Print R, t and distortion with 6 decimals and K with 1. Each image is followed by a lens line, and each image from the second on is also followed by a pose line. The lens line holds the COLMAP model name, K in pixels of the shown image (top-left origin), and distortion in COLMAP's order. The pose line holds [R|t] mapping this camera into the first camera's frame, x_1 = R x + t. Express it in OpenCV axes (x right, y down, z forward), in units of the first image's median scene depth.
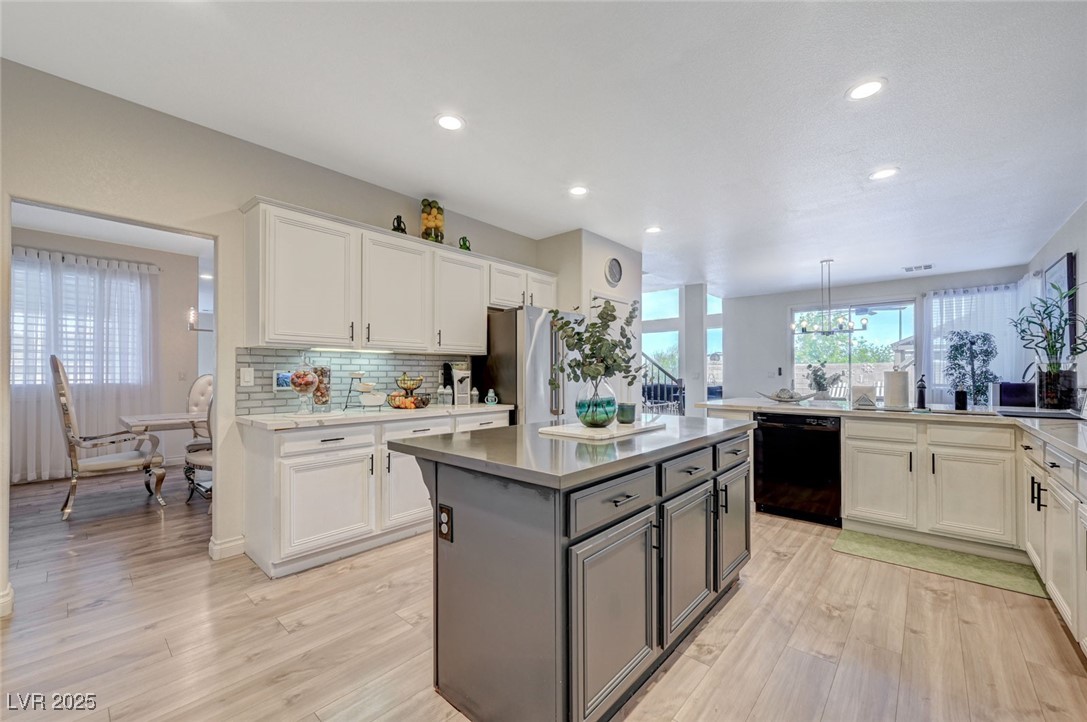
lens RADIAL K [[428.6, 0, 546.2], [0, 428.6, 367.4], [0, 0, 1]] dist [-0.000057, 0.000032]
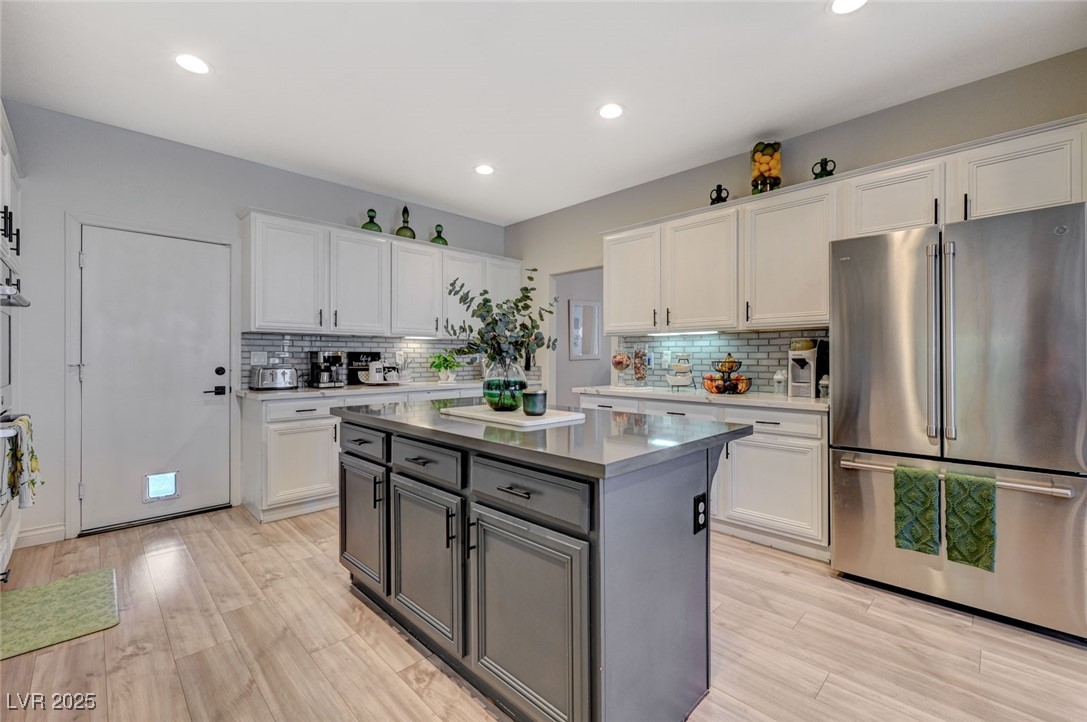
lens RADIAL K [[458.9, 0, 547.8], [0, 458.9, 348.0], [0, 0, 1]] dist [0.002695, 0.000115]
pose [[-0.054744, -0.018432, -0.998330, 0.618354], [0.016587, 0.999675, -0.019367, 0.011365], [0.998363, -0.017620, -0.054420, 0.629626]]
